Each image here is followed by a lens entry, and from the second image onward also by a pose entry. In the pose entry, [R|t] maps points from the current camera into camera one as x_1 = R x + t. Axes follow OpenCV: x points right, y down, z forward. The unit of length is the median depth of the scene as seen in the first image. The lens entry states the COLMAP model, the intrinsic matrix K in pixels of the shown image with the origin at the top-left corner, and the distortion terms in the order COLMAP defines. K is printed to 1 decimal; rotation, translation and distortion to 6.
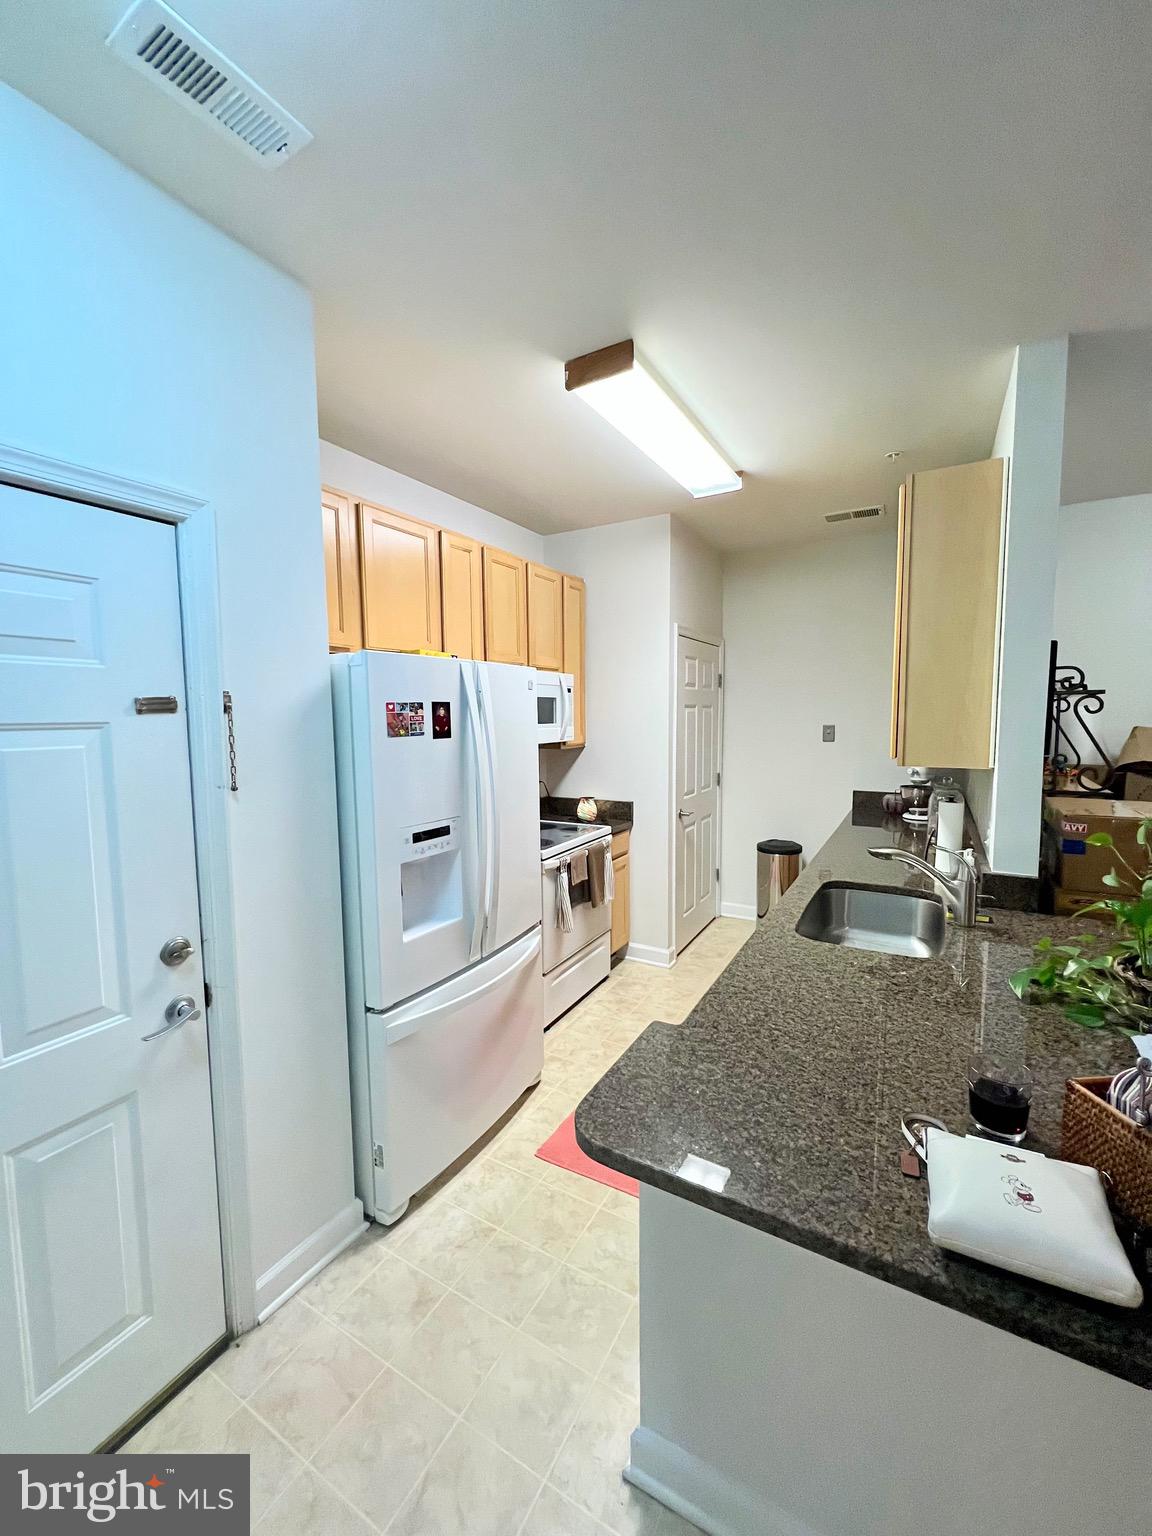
lens RADIAL K [[616.3, 0, 575.6], [0, 616.3, 770.5], [0, 0, 1]] dist [-0.005960, 0.001225]
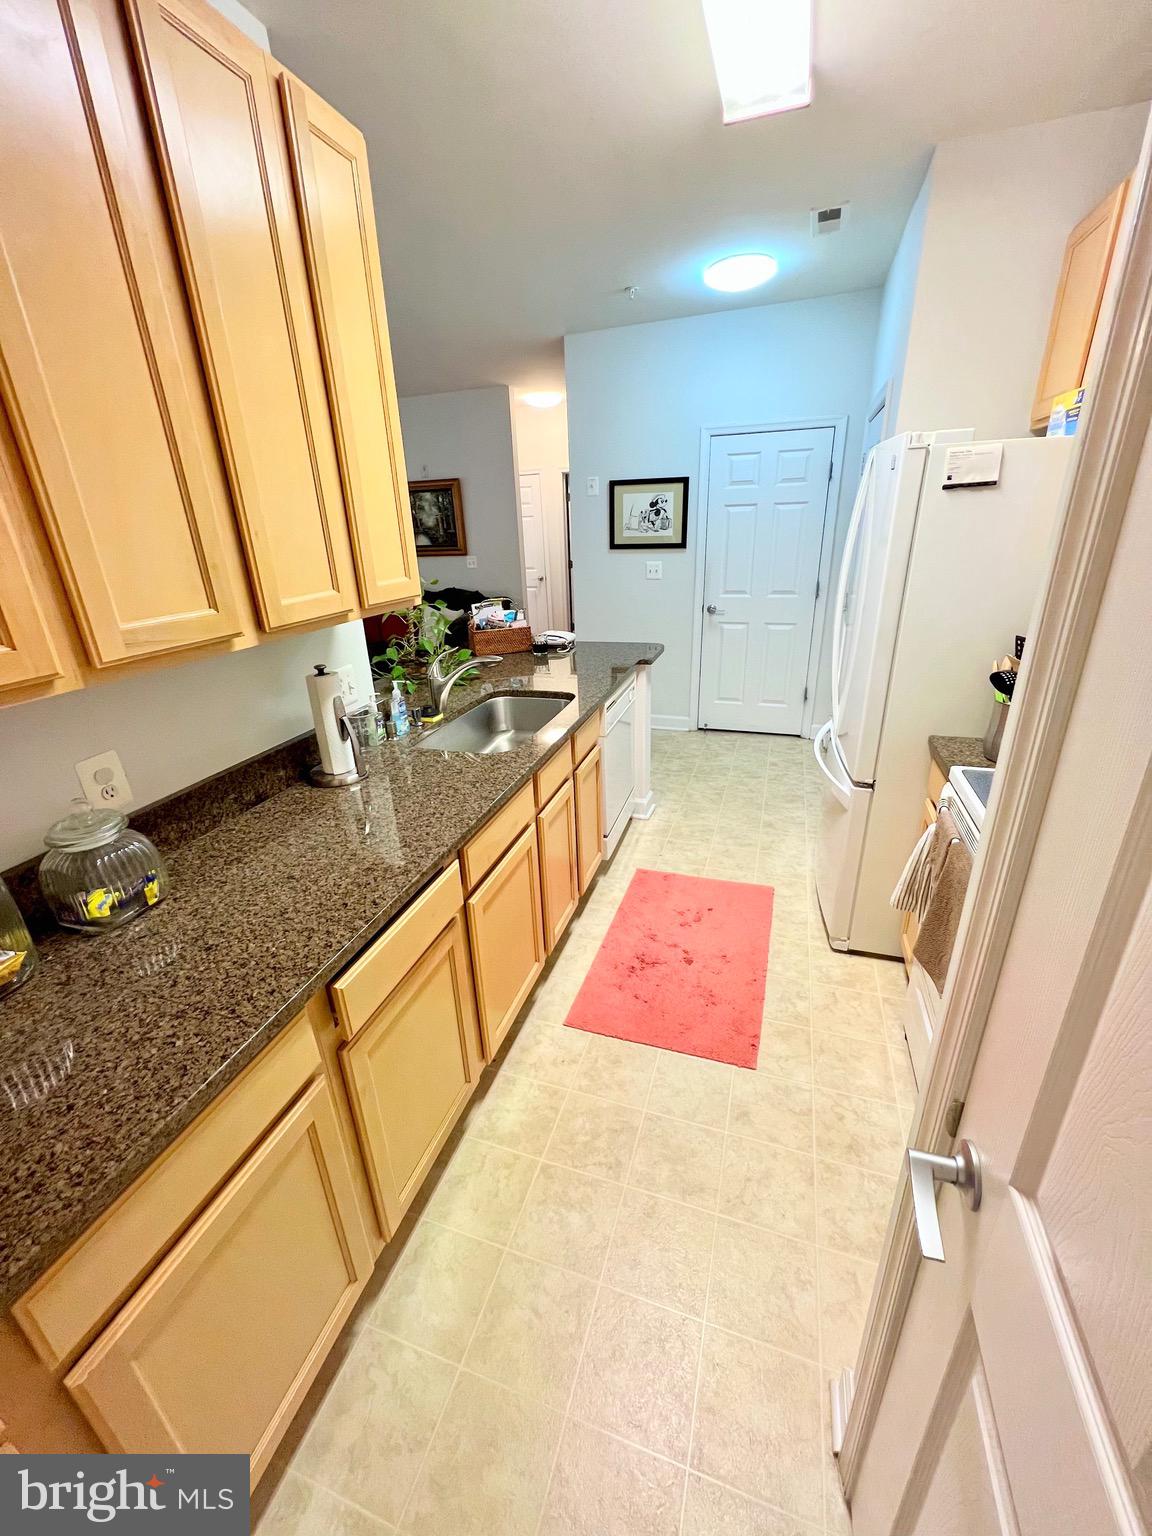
lens RADIAL K [[616.3, 0, 576.4], [0, 616.3, 763.0], [0, 0, 1]] dist [-0.005960, 0.001225]
pose [[-0.977430, 0.120918, -0.173235, 0.630744], [0.027099, 0.884988, 0.464824, -0.236921], [0.209516, 0.449639, -0.868290, 2.322462]]
